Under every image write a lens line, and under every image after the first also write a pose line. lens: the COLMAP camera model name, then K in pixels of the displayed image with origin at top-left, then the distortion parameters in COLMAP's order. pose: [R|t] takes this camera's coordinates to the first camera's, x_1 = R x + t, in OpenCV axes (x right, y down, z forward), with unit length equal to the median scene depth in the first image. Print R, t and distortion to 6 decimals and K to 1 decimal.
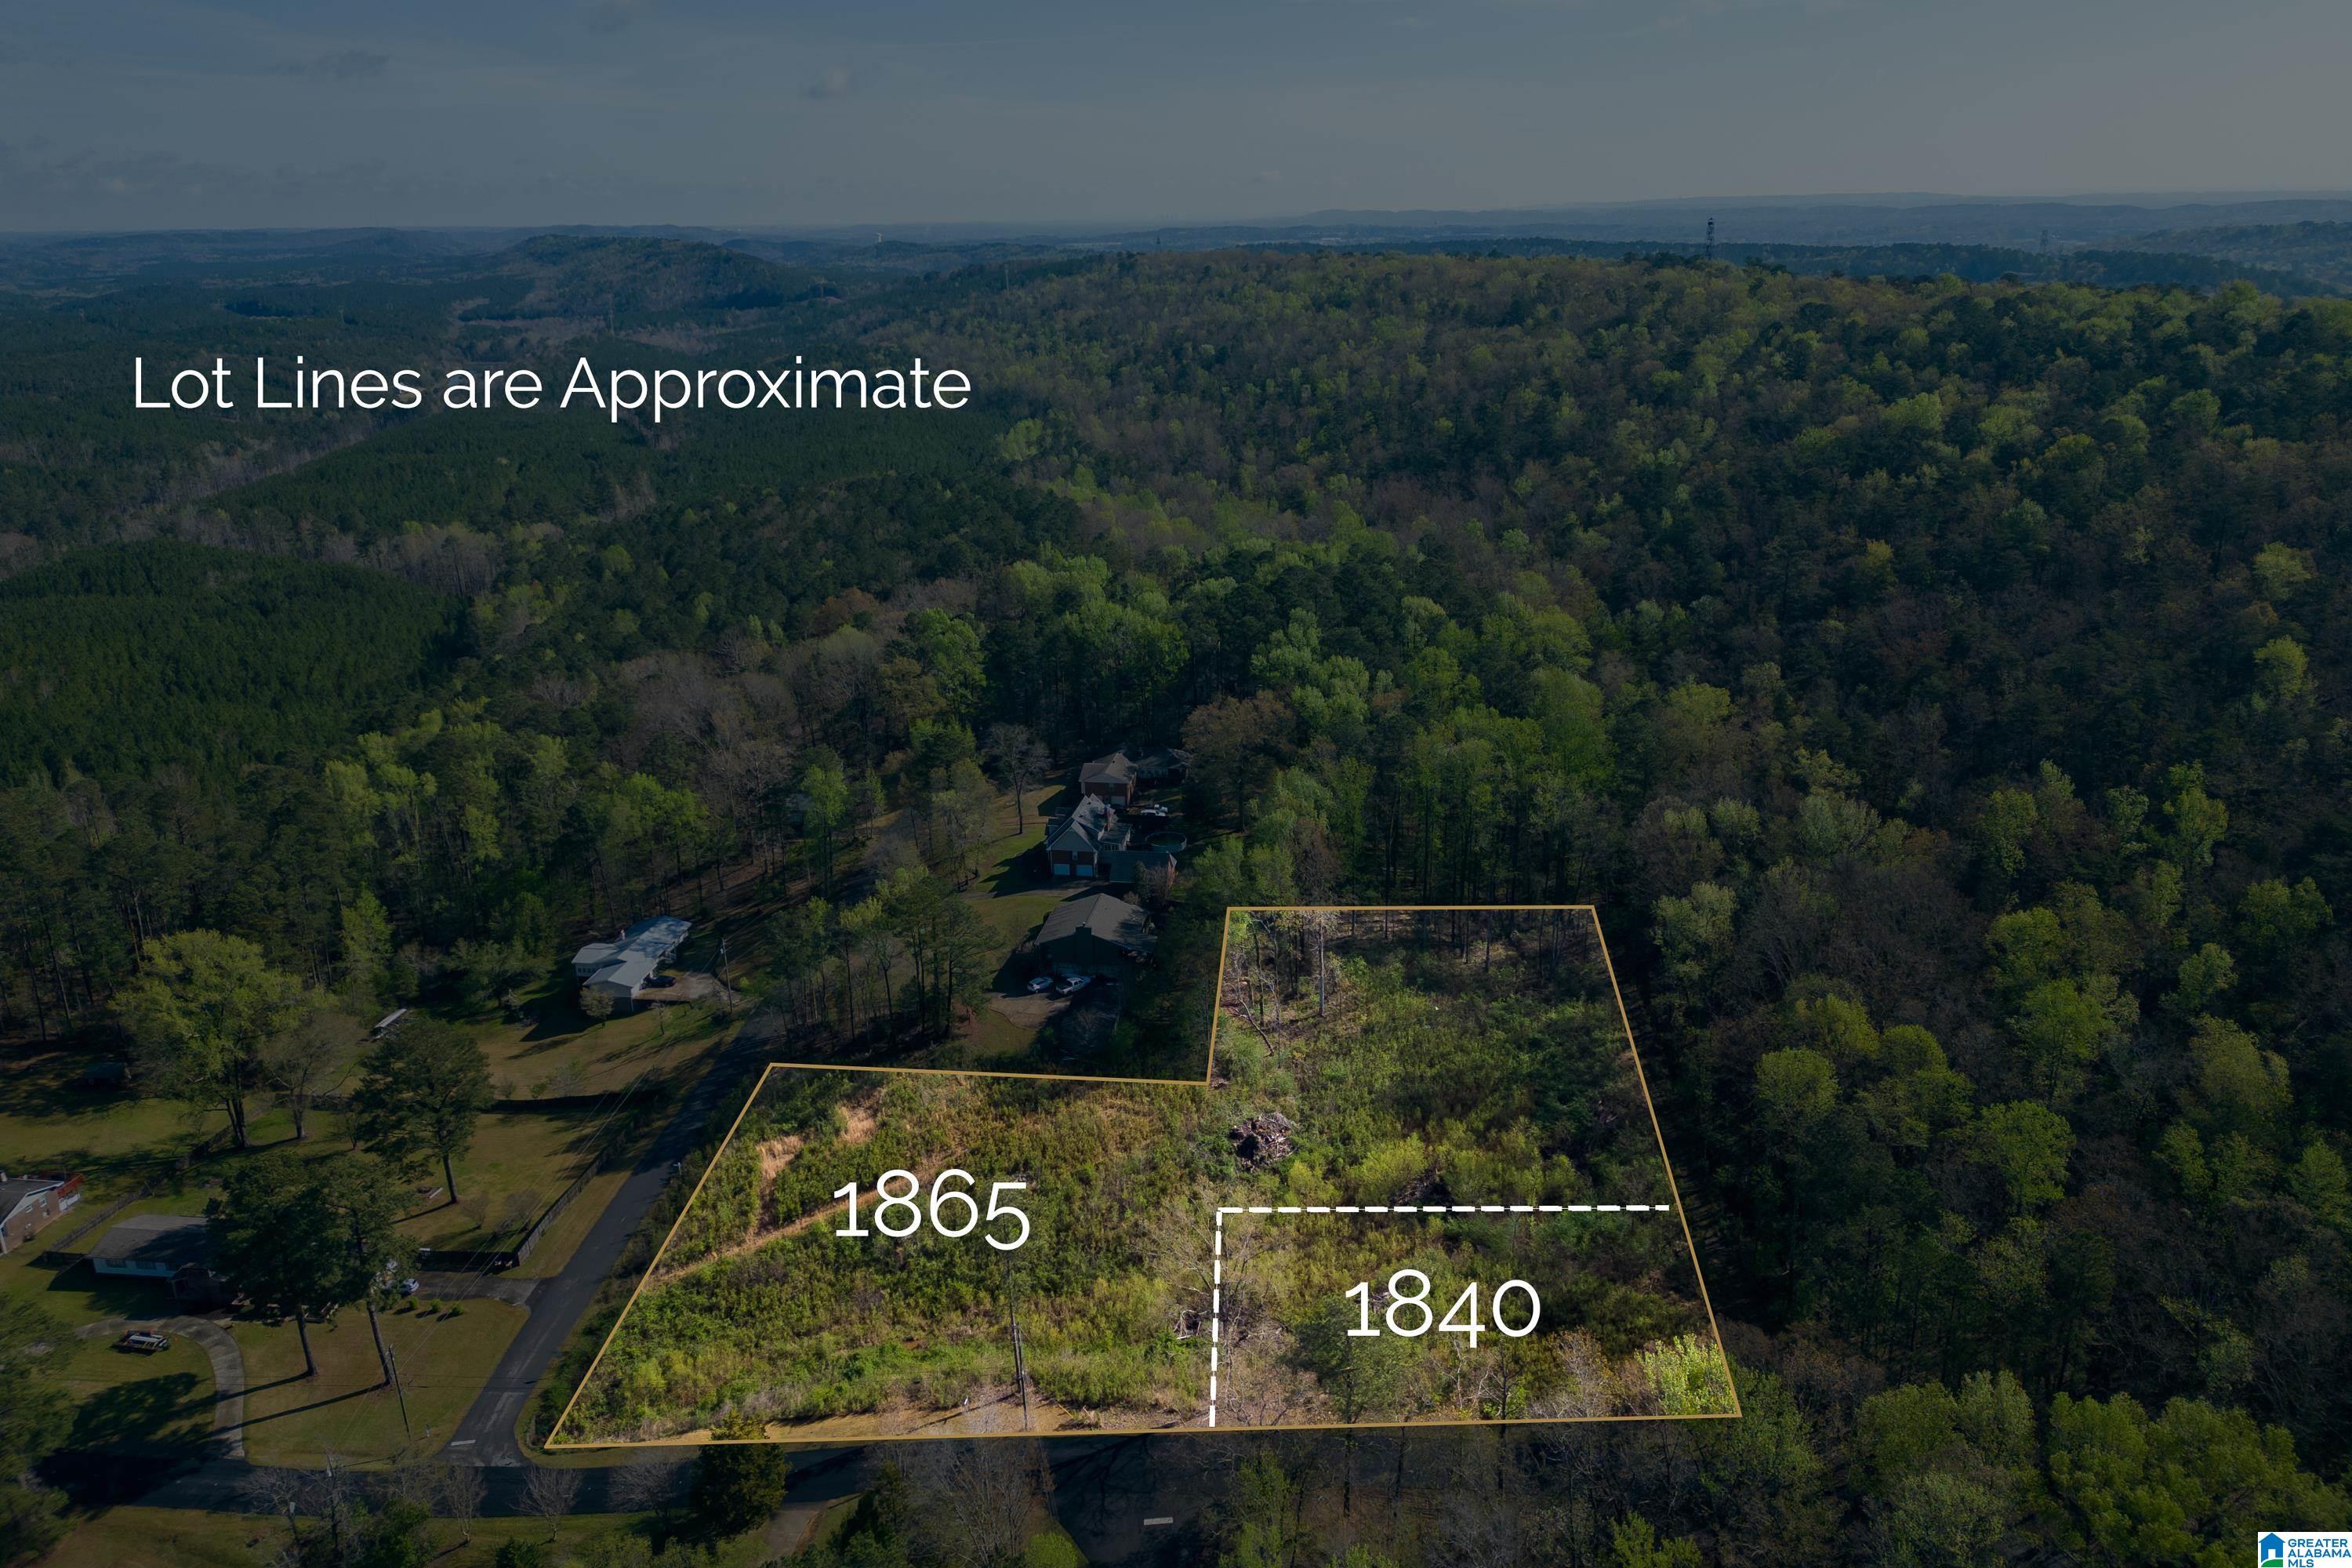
lens RADIAL K [[1690.9, 0, 1138.5], [0, 1690.9, 784.8], [0, 0, 1]] dist [-0.029473, 0.002199]
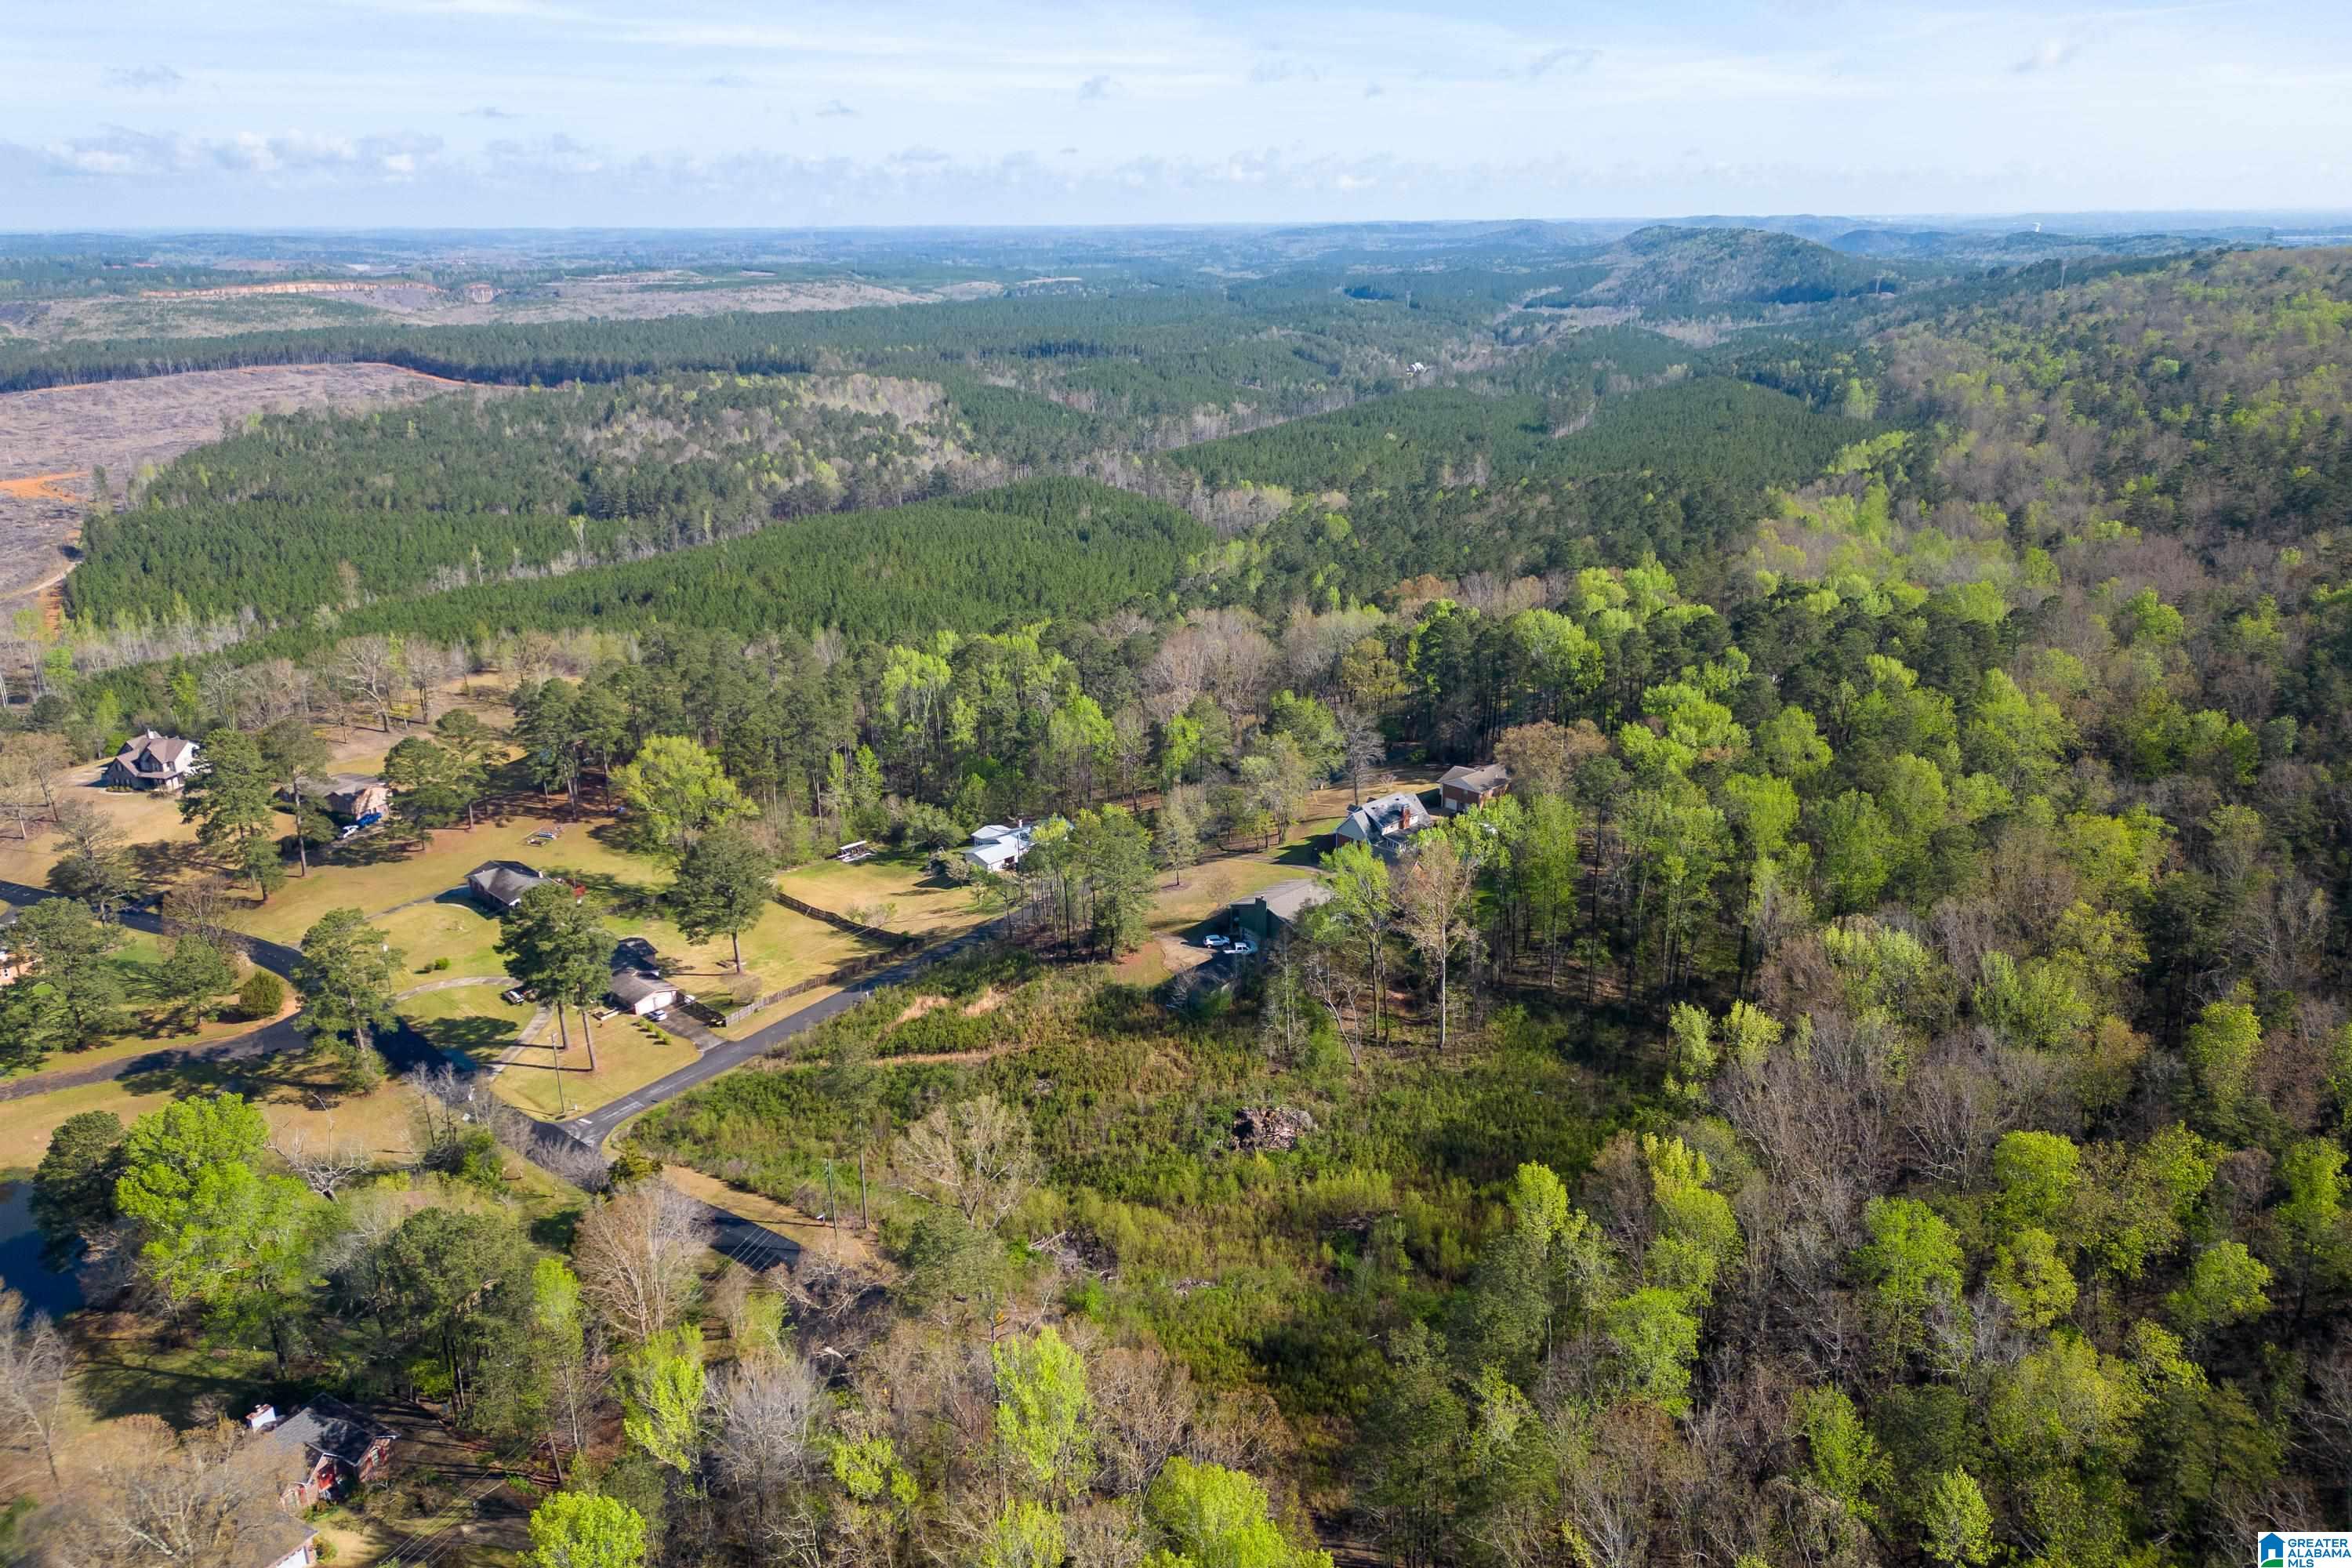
lens RADIAL K [[1621.8, 0, 1124.9], [0, 1621.8, 776.8], [0, 0, 1]] dist [0.061666, -0.072760]
pose [[0.774464, 0.198072, -0.600810, 0.511918], [-0.192542, 0.978466, 0.074382, -0.052156], [0.602605, 0.058075, 0.795924, 0.132399]]
